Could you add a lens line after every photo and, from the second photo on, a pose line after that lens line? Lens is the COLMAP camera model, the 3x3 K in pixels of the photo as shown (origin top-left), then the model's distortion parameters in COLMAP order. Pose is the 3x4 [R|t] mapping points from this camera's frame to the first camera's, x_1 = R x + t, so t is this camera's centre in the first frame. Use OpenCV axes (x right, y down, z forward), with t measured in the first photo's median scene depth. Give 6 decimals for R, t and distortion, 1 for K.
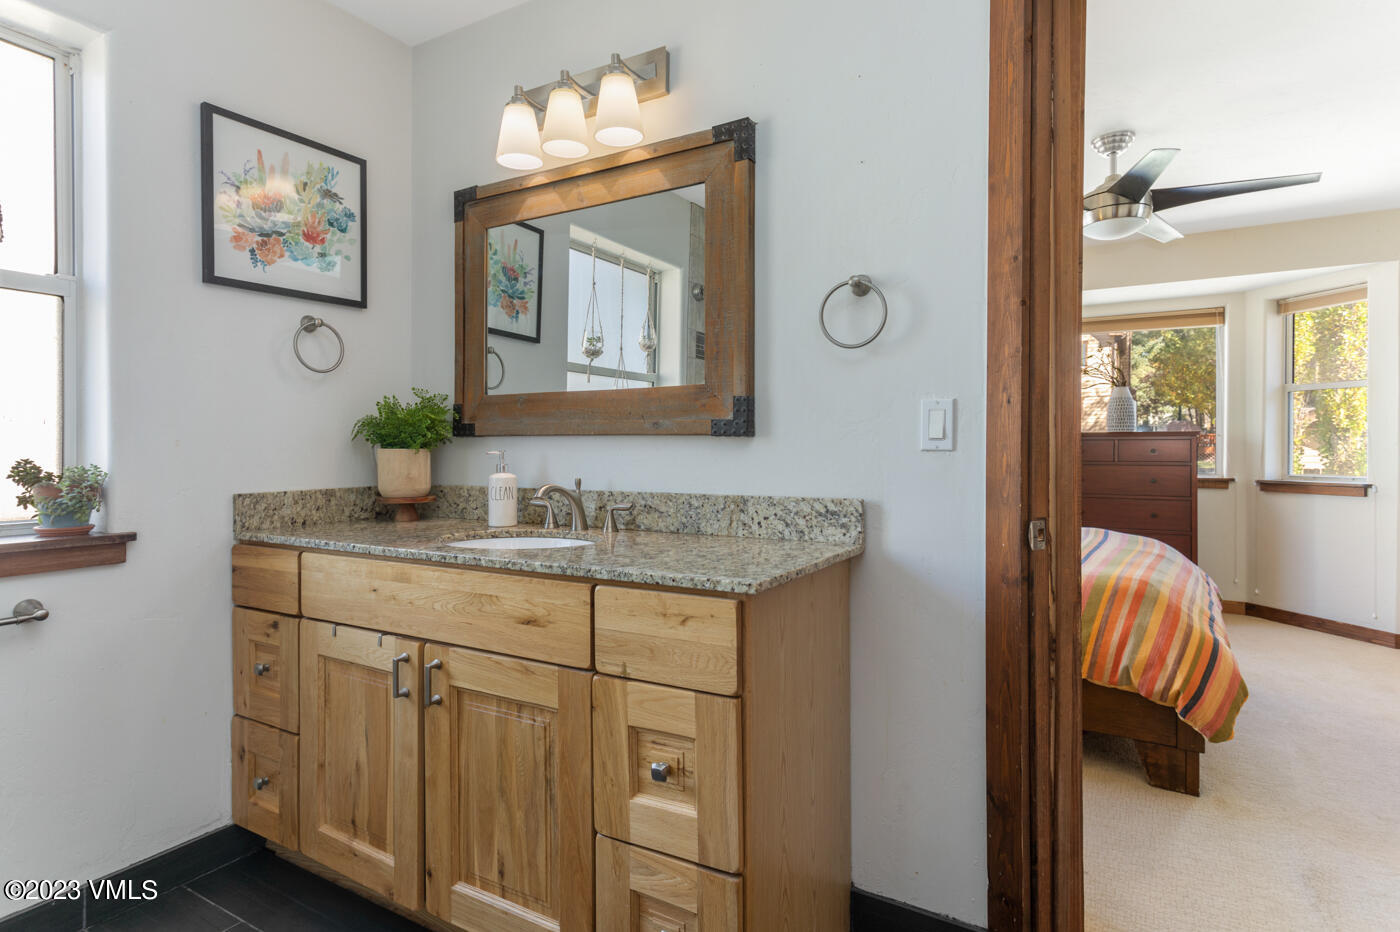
lens RADIAL K [[758.2, 0, 697.1], [0, 758.2, 454.4], [0, 0, 1]] dist [0.024357, 0.001356]
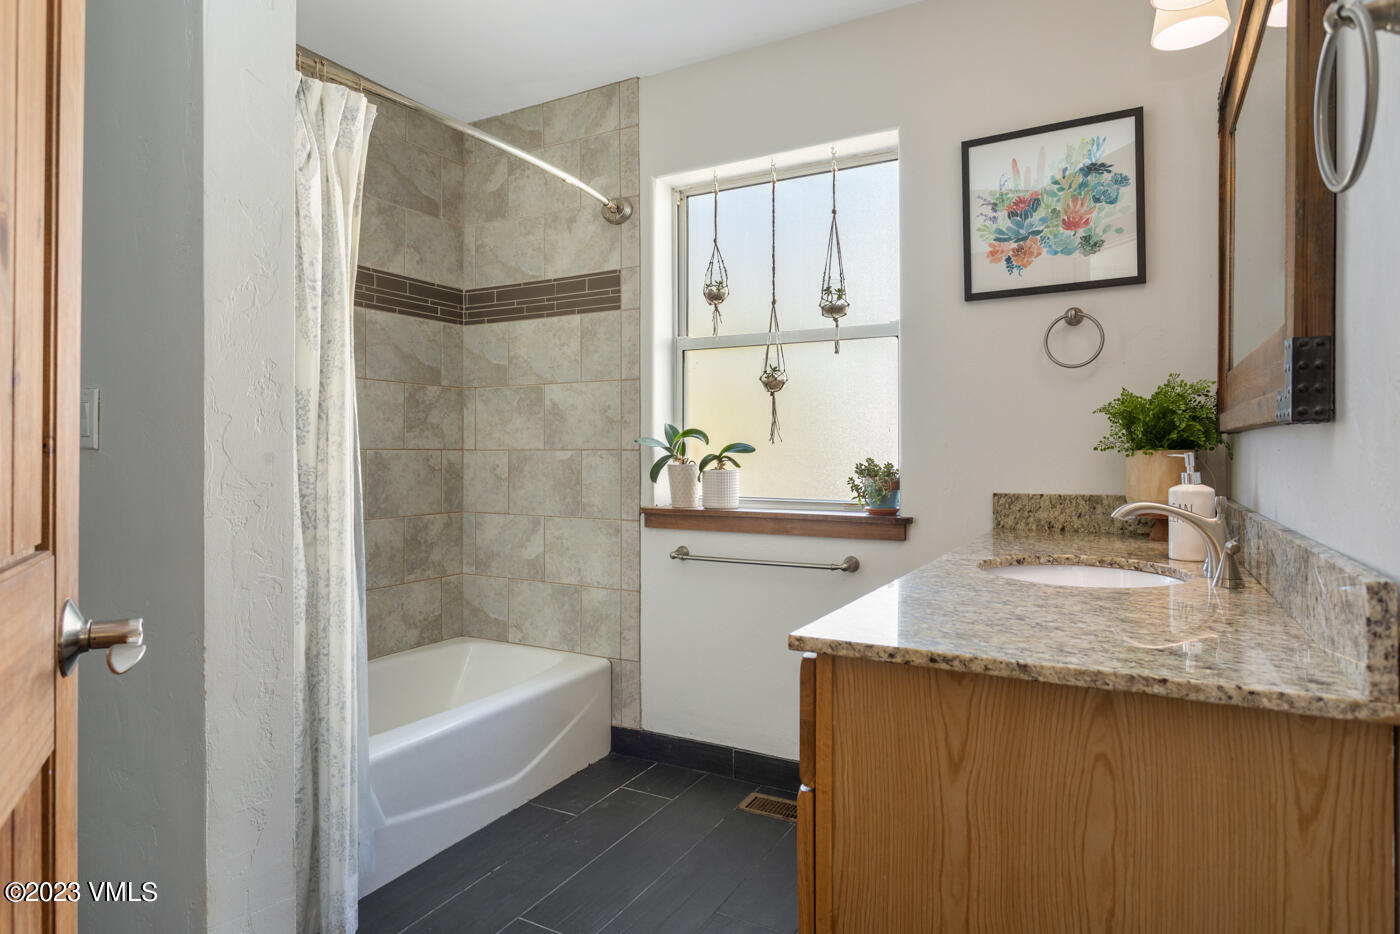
lens RADIAL K [[811.1, 0, 699.3], [0, 811.1, 463.6], [0, 0, 1]] dist [0.019021, 0.002455]
pose [[0.024692, 0.011612, -0.999628, 0.494441], [-0.015075, 0.999823, 0.011242, 0.004442], [0.999581, 0.014792, 0.024863, 0.538244]]
